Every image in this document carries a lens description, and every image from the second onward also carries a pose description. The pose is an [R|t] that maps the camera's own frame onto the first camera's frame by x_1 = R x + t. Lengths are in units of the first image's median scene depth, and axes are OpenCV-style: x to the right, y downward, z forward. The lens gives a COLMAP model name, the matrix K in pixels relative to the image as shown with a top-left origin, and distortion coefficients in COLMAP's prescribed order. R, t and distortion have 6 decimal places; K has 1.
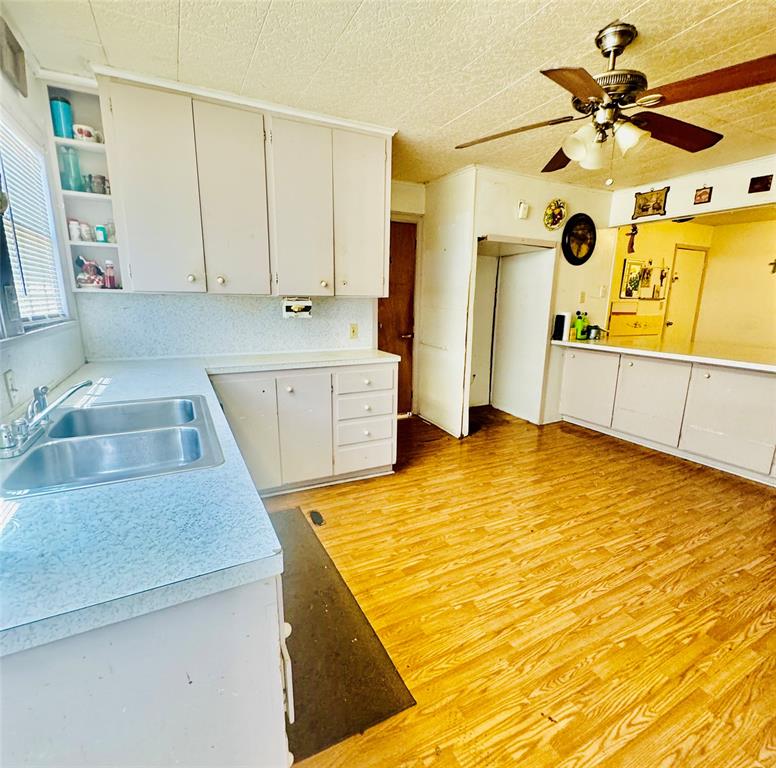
lens RADIAL K [[411.3, 0, 387.4], [0, 411.3, 385.7], [0, 0, 1]] dist [-0.001403, -0.000355]
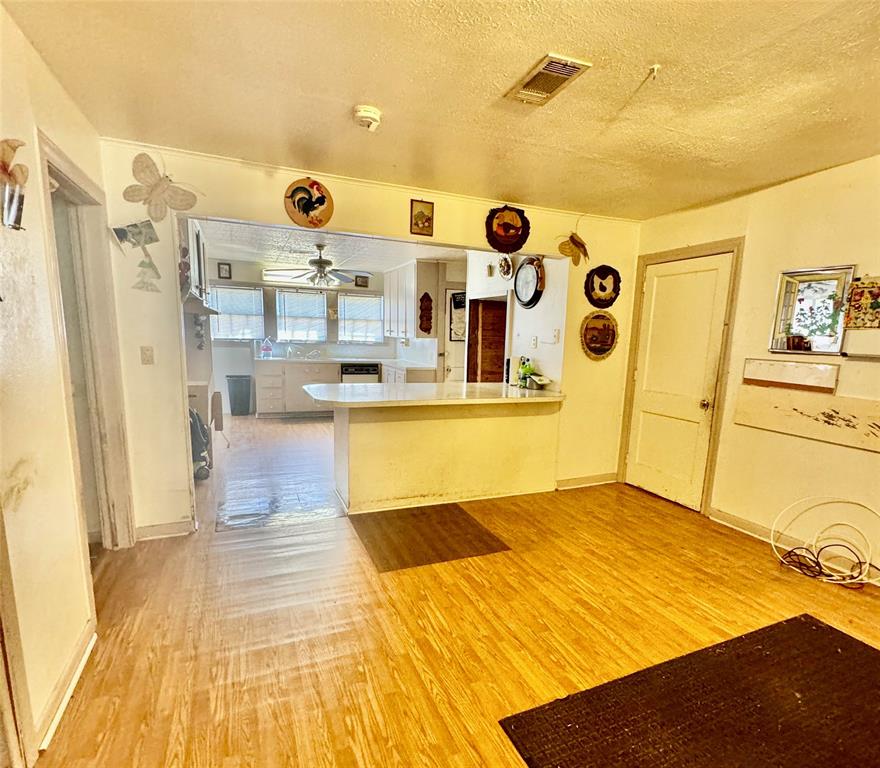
lens RADIAL K [[466.6, 0, 441.8], [0, 466.6, 415.2], [0, 0, 1]] dist [0.001790, 0.000195]
pose [[-0.072764, 0.156180, -0.985045, 1.637016], [-0.244907, 0.954624, 0.169448, -0.198575], [0.966812, 0.253574, -0.031212, 0.934499]]
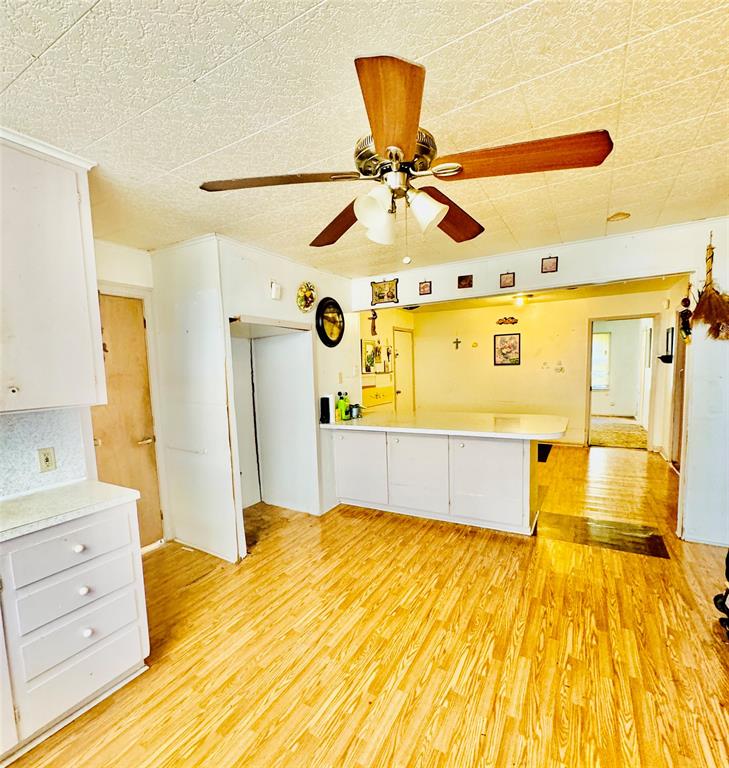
lens RADIAL K [[386.6, 0, 365.8], [0, 386.6, 403.5], [0, 0, 1]] dist [-0.002014, 0.000248]
pose [[0.837089, -0.093190, 0.539071, 0.011150], [0.159779, 0.984067, -0.077994, -0.074217], [-0.523214, 0.151420, 0.838641, 0.195729]]
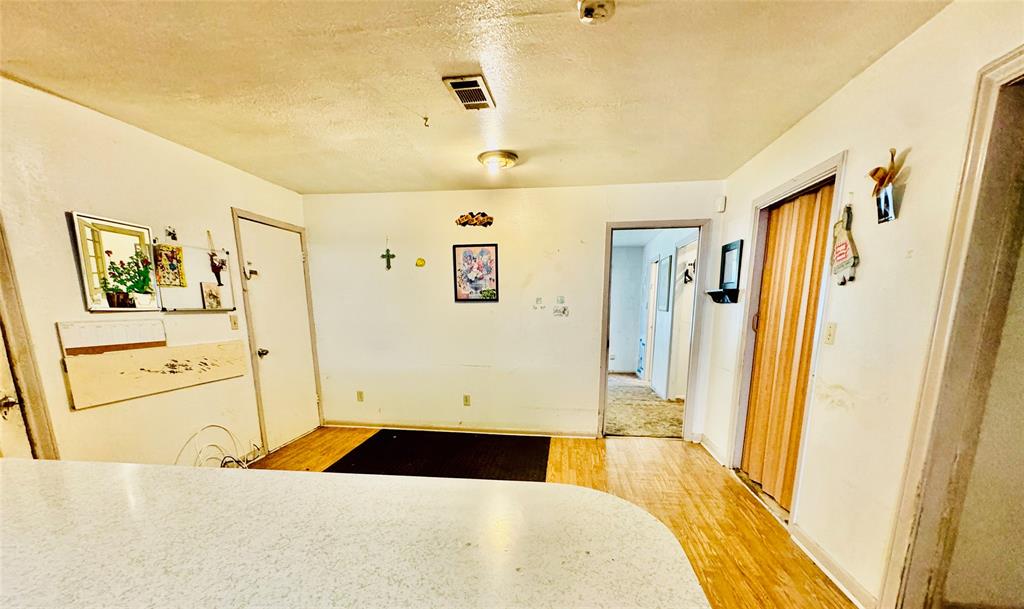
lens RADIAL K [[407.2, 0, 513.9], [0, 407.2, 383.7], [0, 0, 1]] dist [-0.001949, -0.000288]
pose [[0.567864, -0.174782, 0.804352, 0.667257], [0.192513, 0.978295, 0.076666, -0.134041], [-0.800293, 0.111312, 0.589186, 0.624689]]
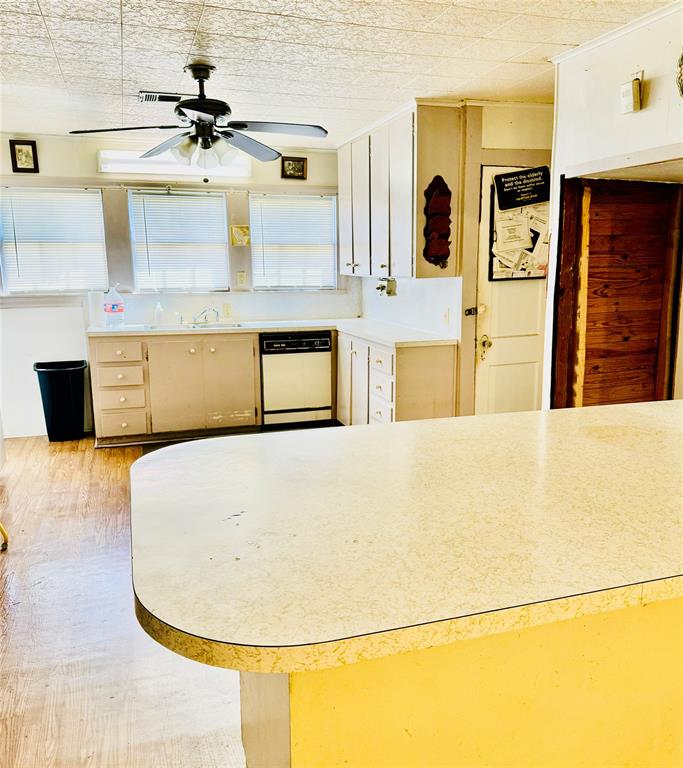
lens RADIAL K [[647.5, 0, 341.5], [0, 647.5, 384.0], [0, 0, 1]] dist [0.129041, -0.218524]
pose [[-0.158545, 0.168730, -0.972828, 1.067597], [-0.205764, 0.958010, 0.199694, -0.178774], [0.965673, 0.231833, -0.117169, 0.775242]]
